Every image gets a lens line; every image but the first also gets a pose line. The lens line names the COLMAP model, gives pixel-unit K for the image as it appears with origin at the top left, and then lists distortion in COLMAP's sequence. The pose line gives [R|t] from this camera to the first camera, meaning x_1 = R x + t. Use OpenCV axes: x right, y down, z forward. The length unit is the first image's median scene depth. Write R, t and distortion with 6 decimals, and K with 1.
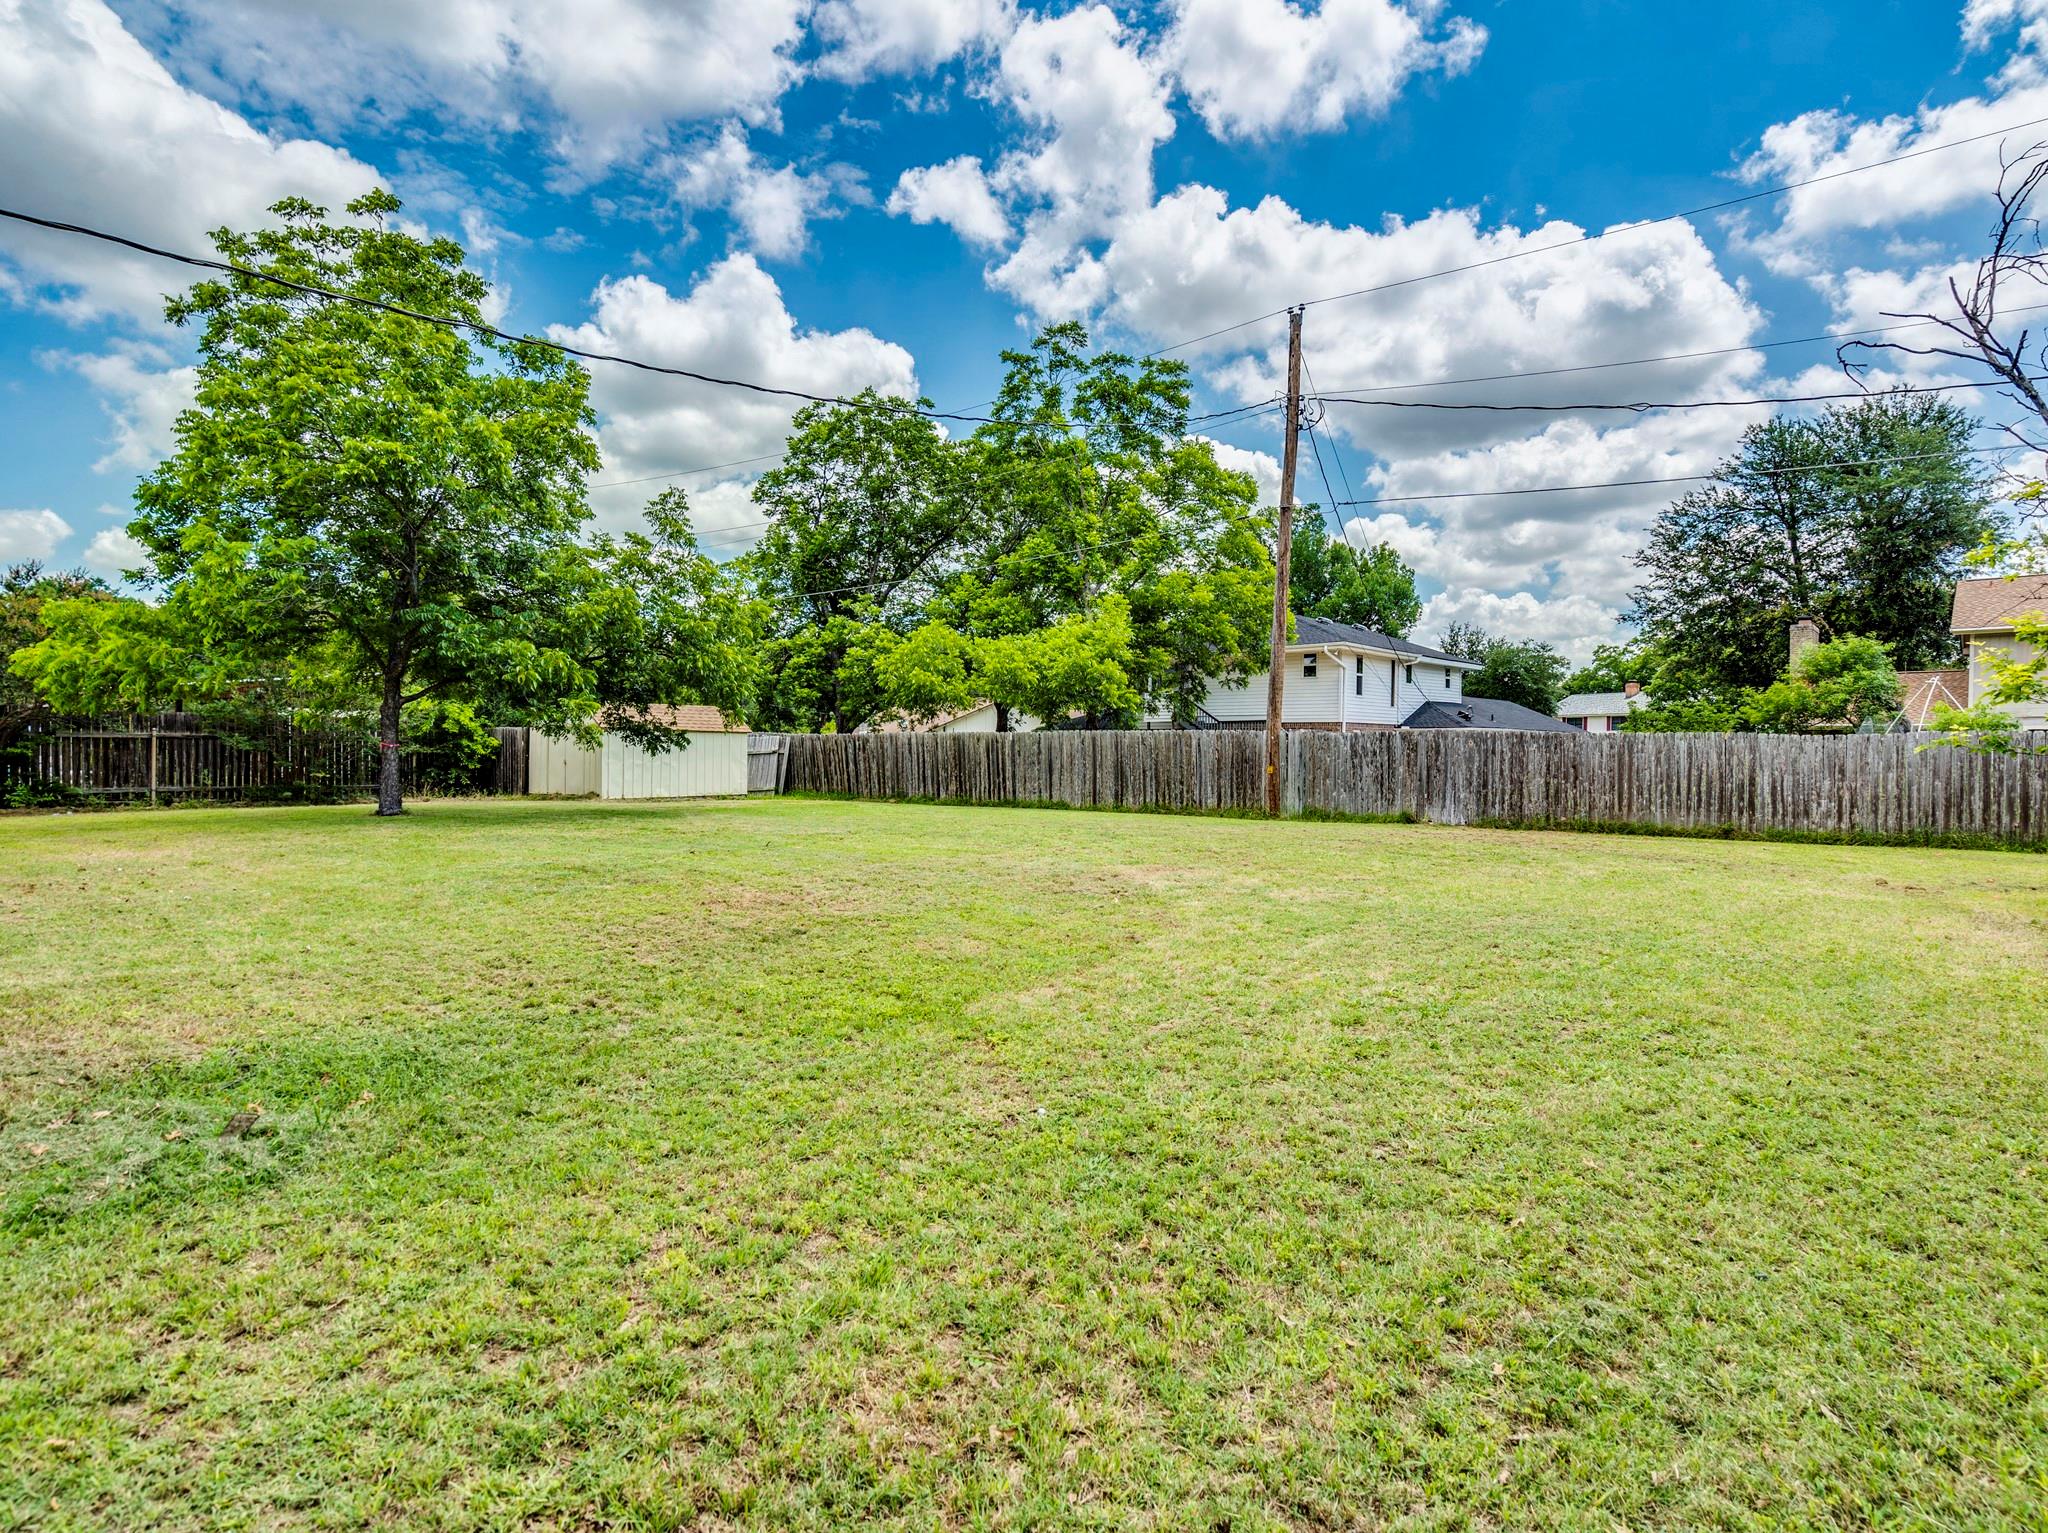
lens RADIAL K [[1046.9, 0, 1026.3], [0, 1046.9, 778.1], [0, 0, 1]] dist [0.000554, 0.000973]
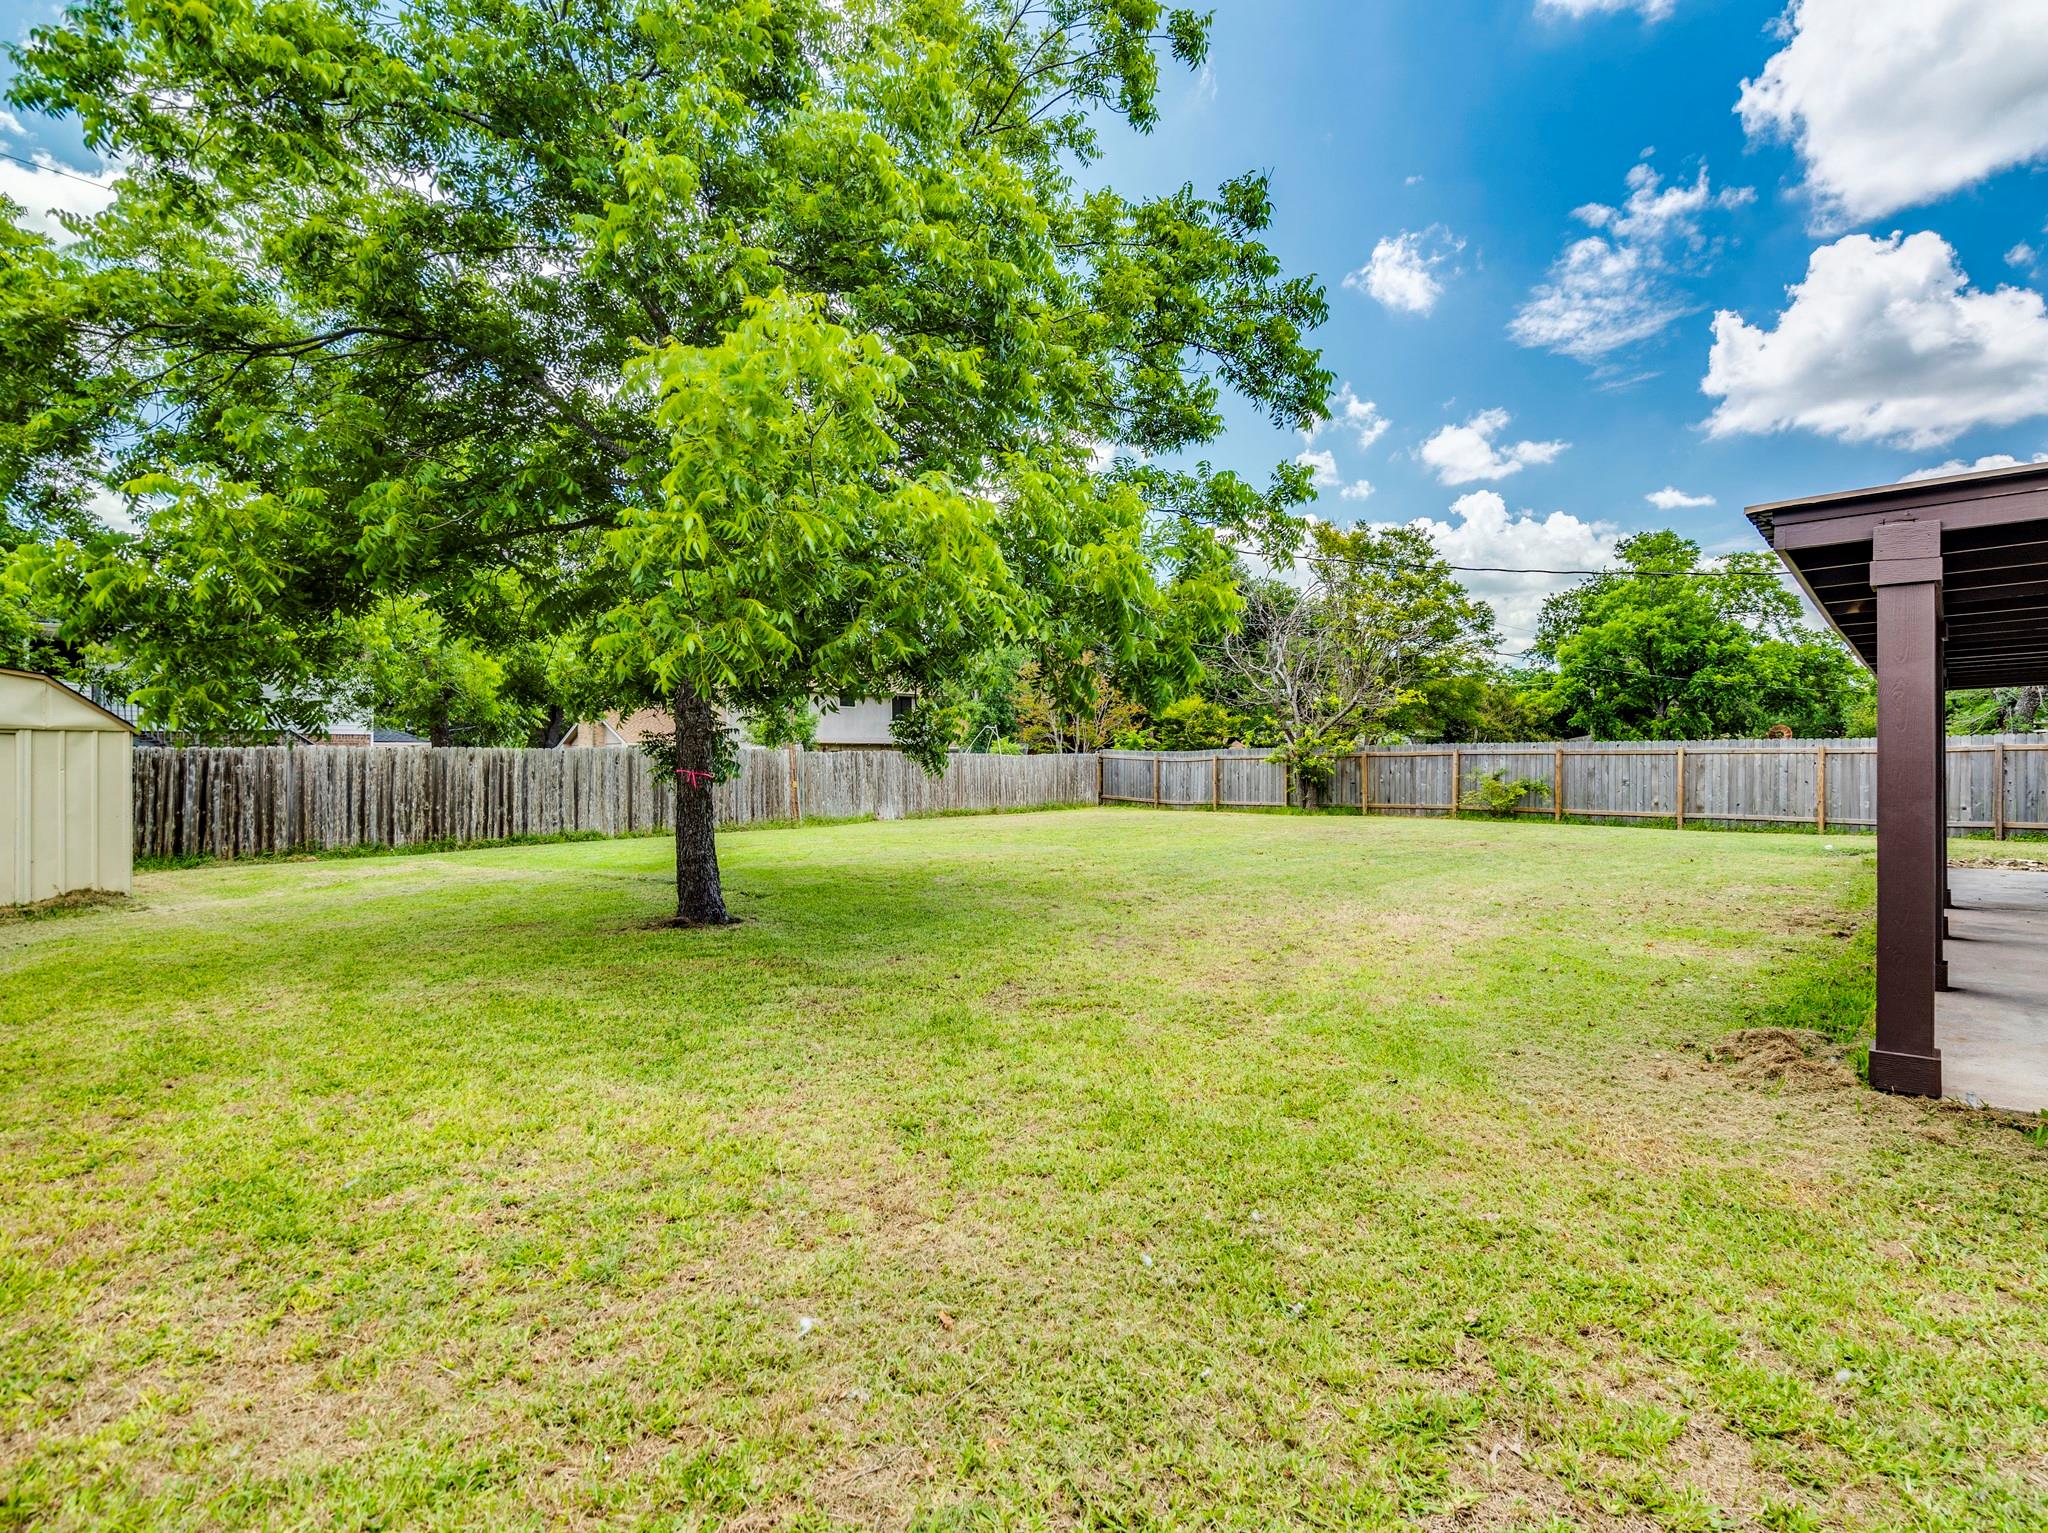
lens RADIAL K [[1046.9, 0, 1026.3], [0, 1046.9, 778.1], [0, 0, 1]] dist [0.000554, 0.000973]
pose [[0.085802, -0.017012, 0.996167, -0.835109], [0.040737, 0.999078, 0.013553, -0.018982], [-0.995479, 0.039418, 0.086415, 0.621674]]
